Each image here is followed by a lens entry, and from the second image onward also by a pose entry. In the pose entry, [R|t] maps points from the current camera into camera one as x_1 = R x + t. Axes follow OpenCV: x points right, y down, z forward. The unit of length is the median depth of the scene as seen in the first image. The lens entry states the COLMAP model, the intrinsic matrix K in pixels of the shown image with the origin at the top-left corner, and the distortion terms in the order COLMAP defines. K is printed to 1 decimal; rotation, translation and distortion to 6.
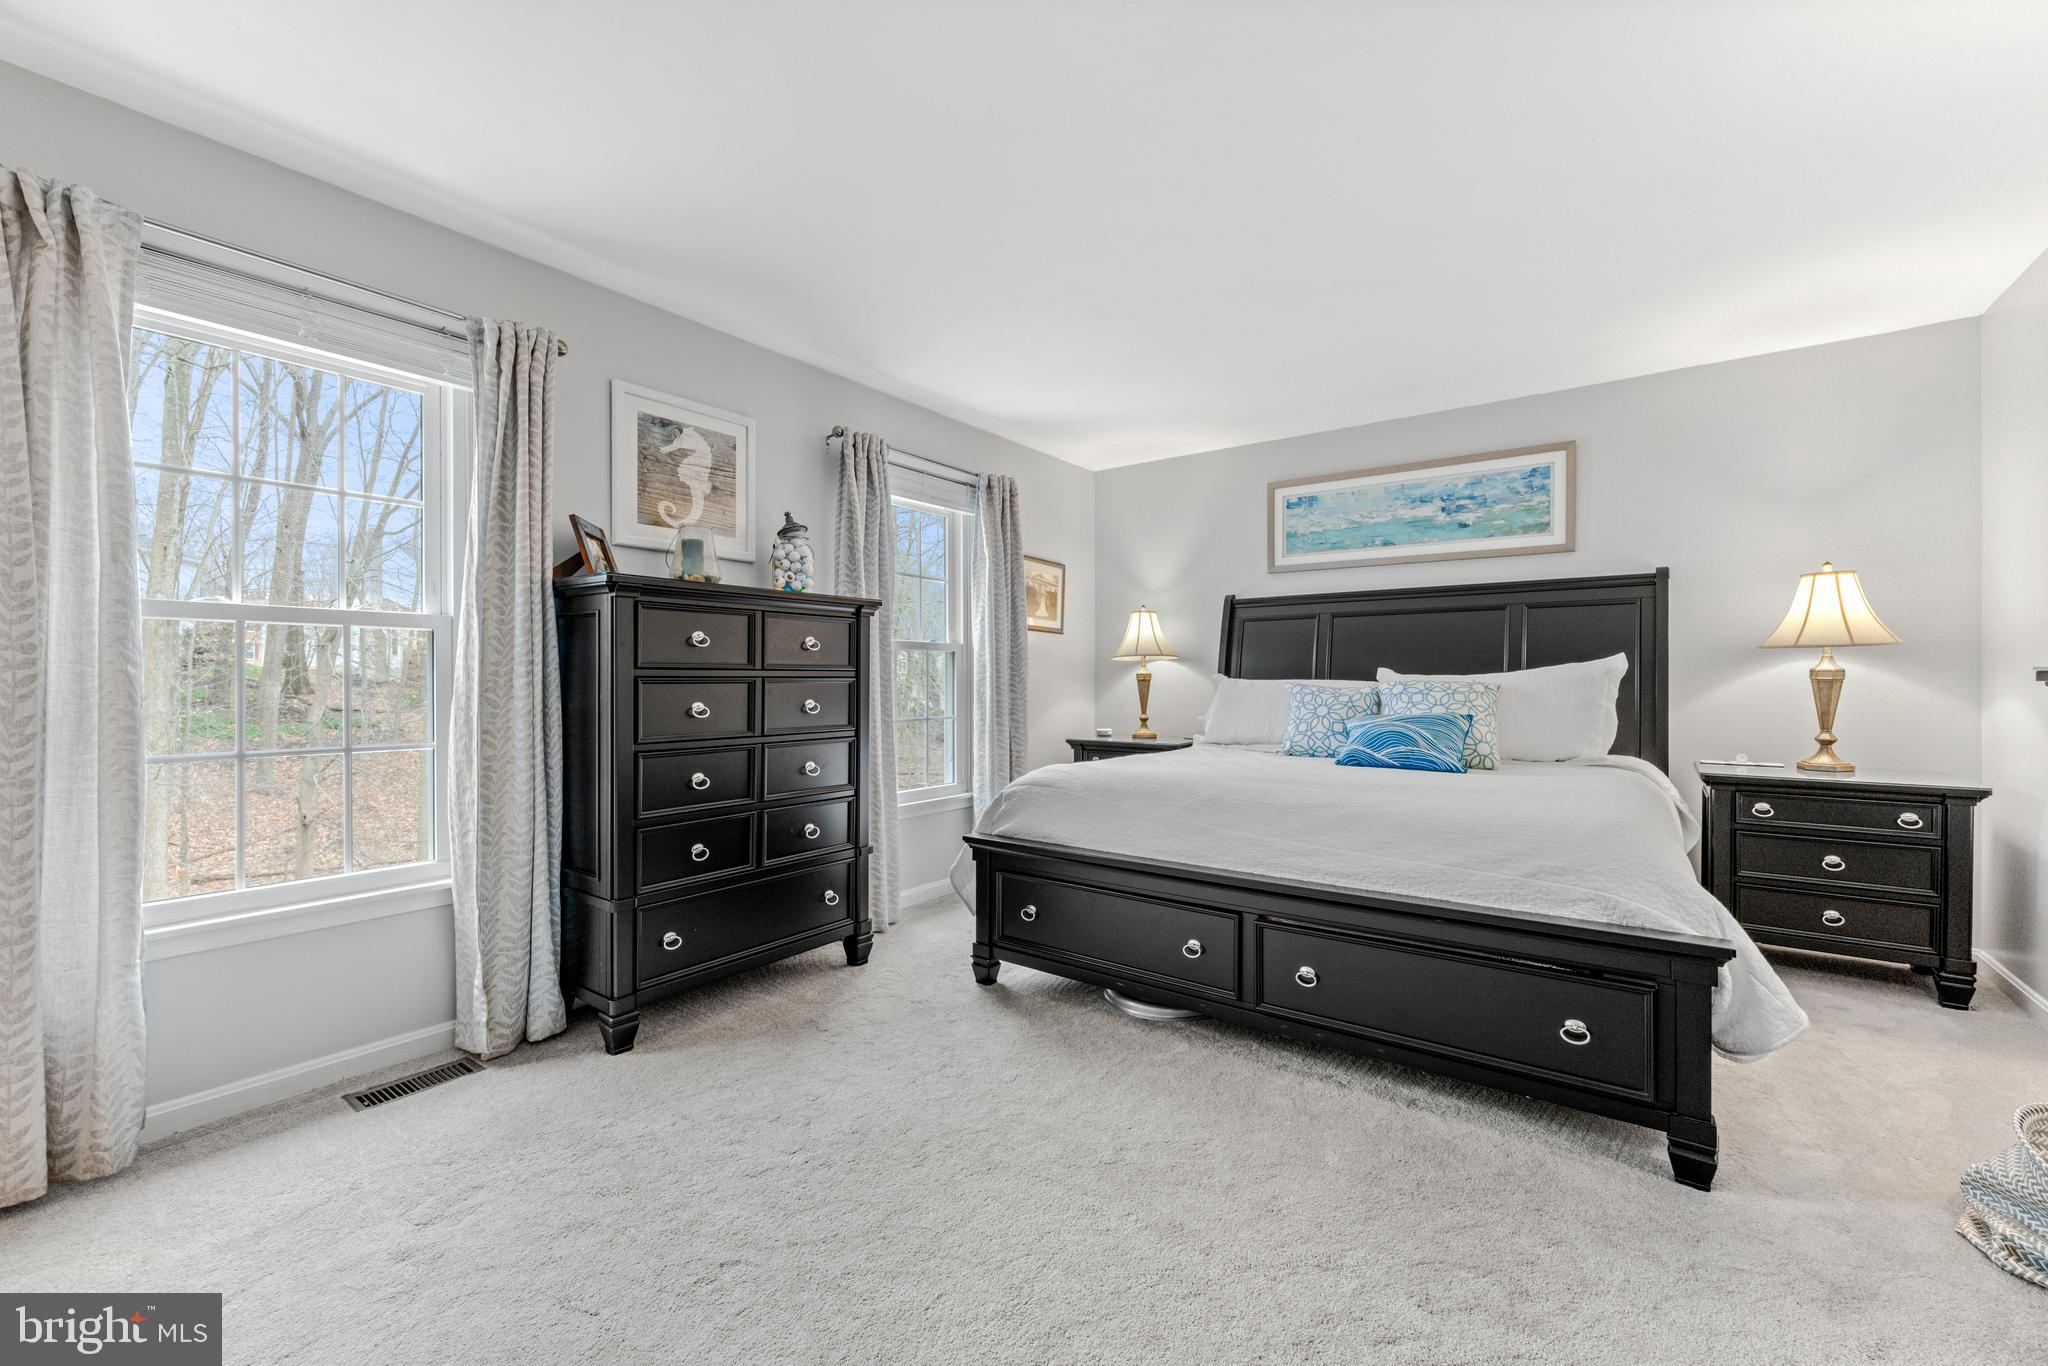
lens RADIAL K [[837.7, 0, 1024.0], [0, 837.7, 683.0], [0, 0, 1]] dist [-0.001102, 0.000608]
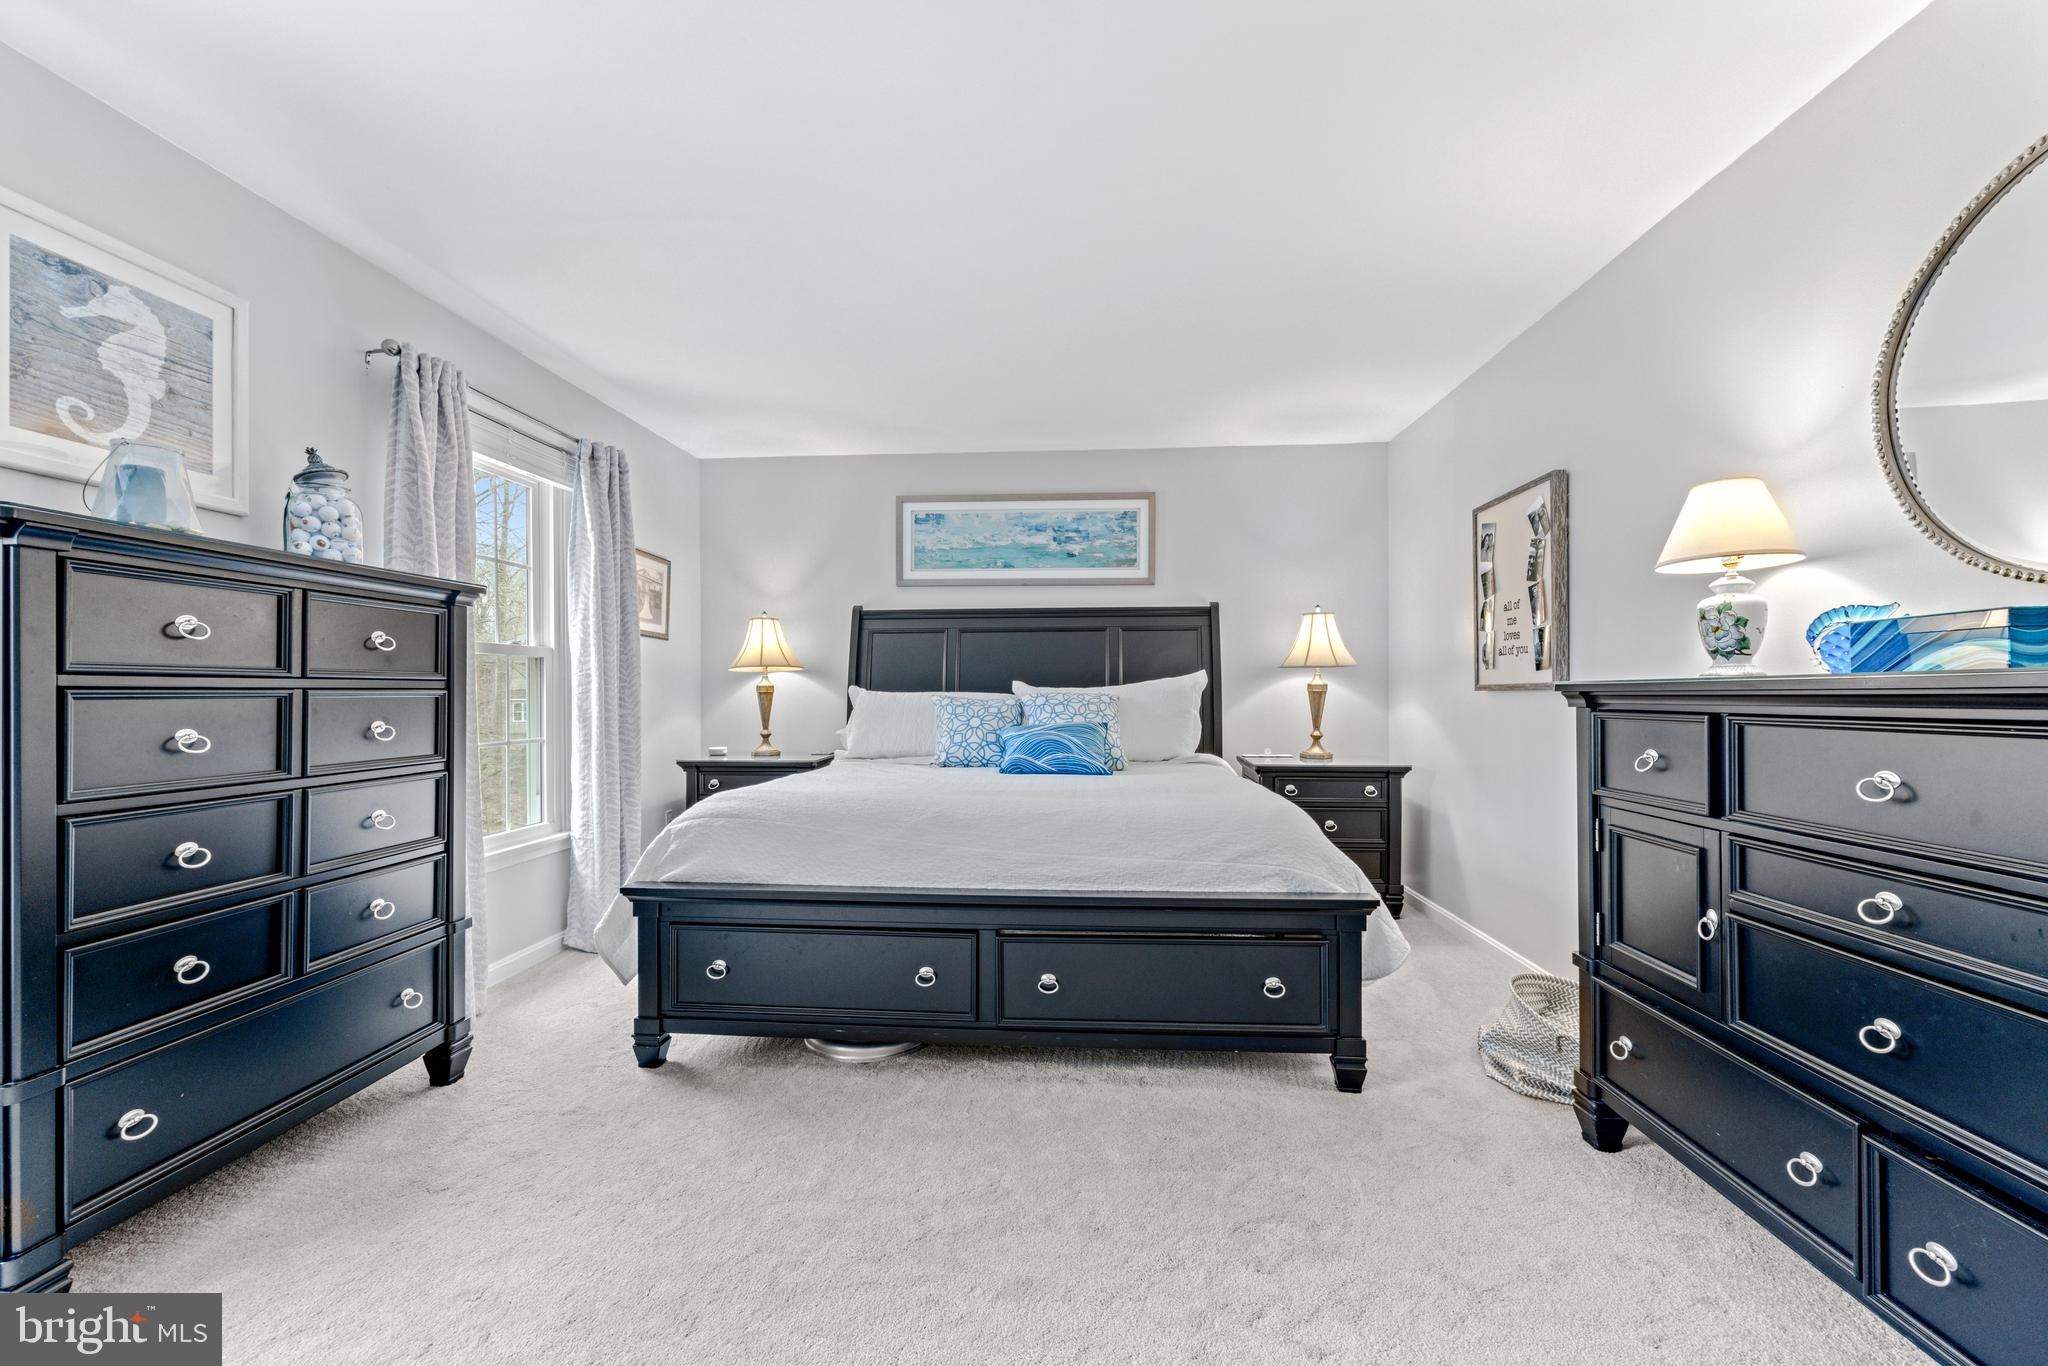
lens RADIAL K [[826.6, 0, 1026.8], [0, 826.6, 695.3], [0, 0, 1]] dist [-0.001667, 0.000084]
pose [[0.841718, -0.003236, 0.539908, -0.163633], [0.003704, 0.999993, 0.000218, 0.000240], [-0.539905, 0.001816, 0.841724, 0.122784]]
